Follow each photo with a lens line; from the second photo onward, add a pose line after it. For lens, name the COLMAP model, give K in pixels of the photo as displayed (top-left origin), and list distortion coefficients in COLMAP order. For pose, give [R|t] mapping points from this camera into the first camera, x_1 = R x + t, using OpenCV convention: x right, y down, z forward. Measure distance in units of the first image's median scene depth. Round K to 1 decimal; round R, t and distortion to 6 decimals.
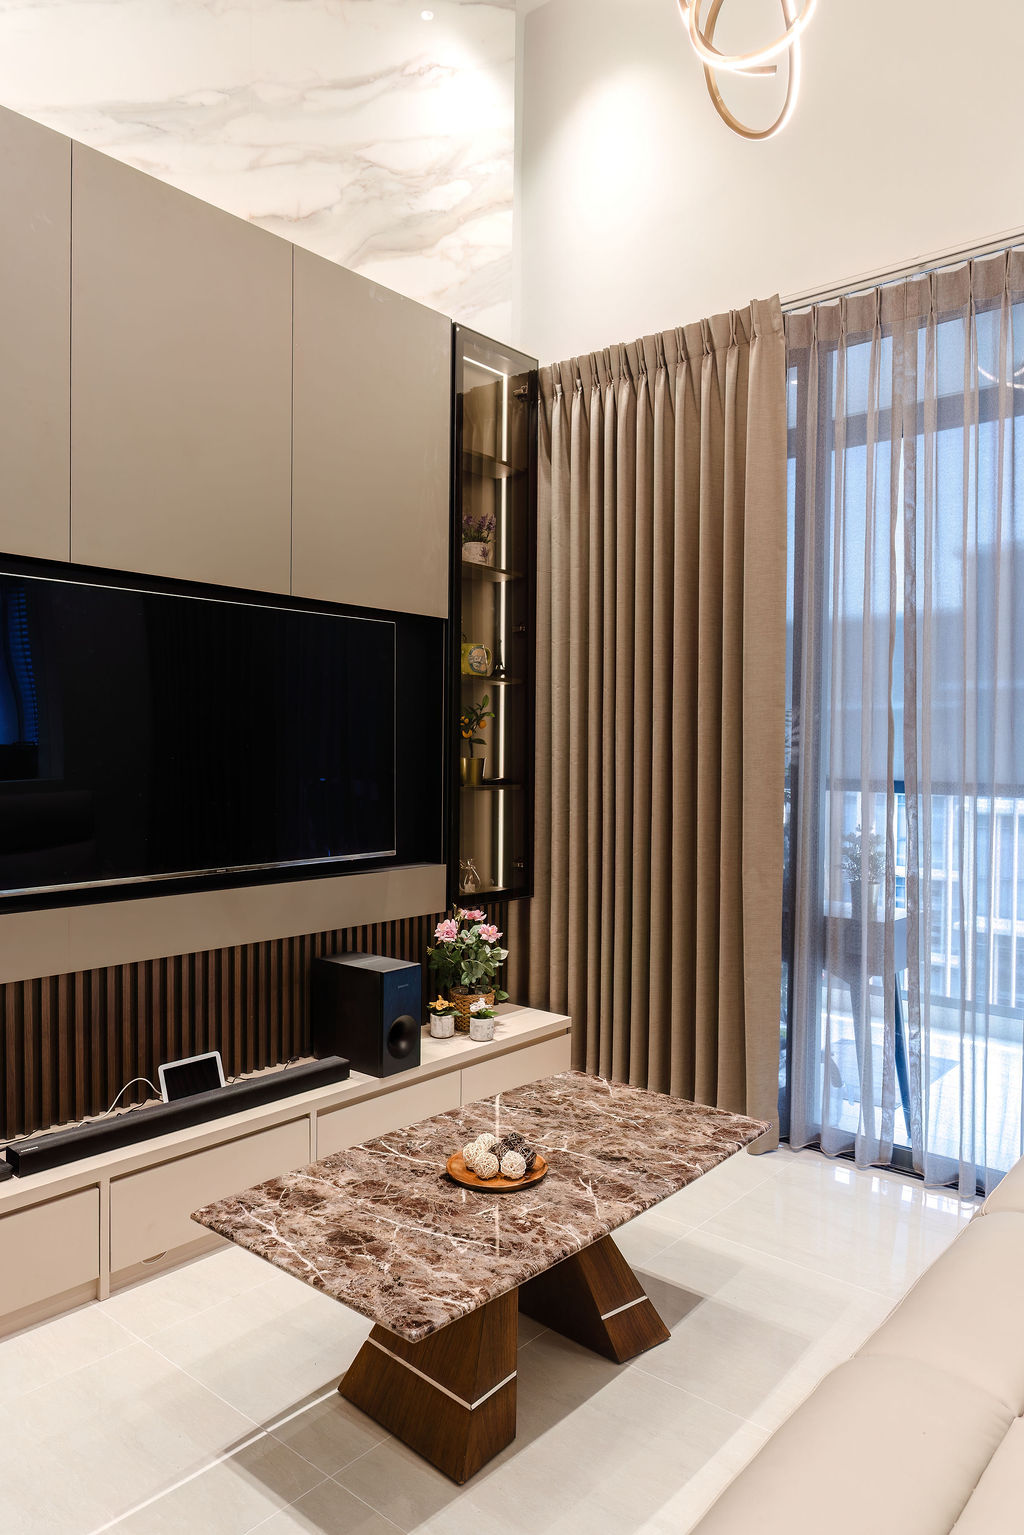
lens RADIAL K [[1035.5, 0, 510.8], [0, 1035.5, 756.5], [0, 0, 1]] dist [-0.000528, 0.001734]
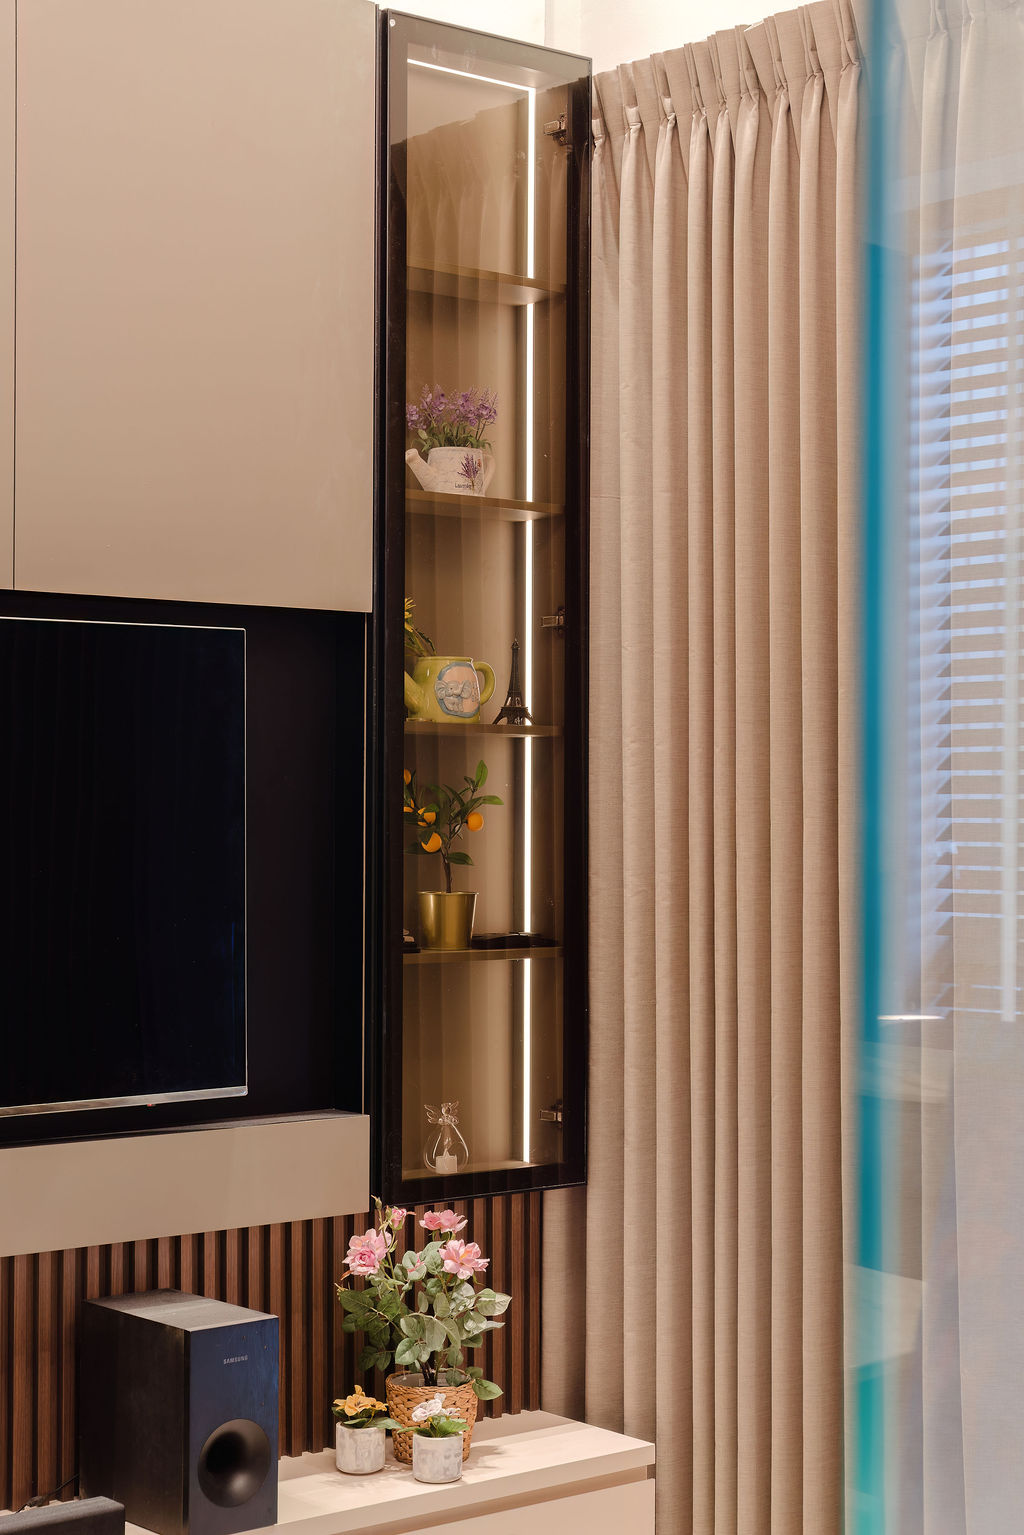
lens RADIAL K [[2533.0, 0, 512.4], [0, 2533.0, 772.6], [0, 0, 1]] dist [0.029433, 0.000000]
pose [[0.981395, -0.002035, -0.191989, 0.229940], [-0.000925, 0.999882, -0.015328, -0.038596], [0.191998, 0.015221, 0.981277, -0.159648]]
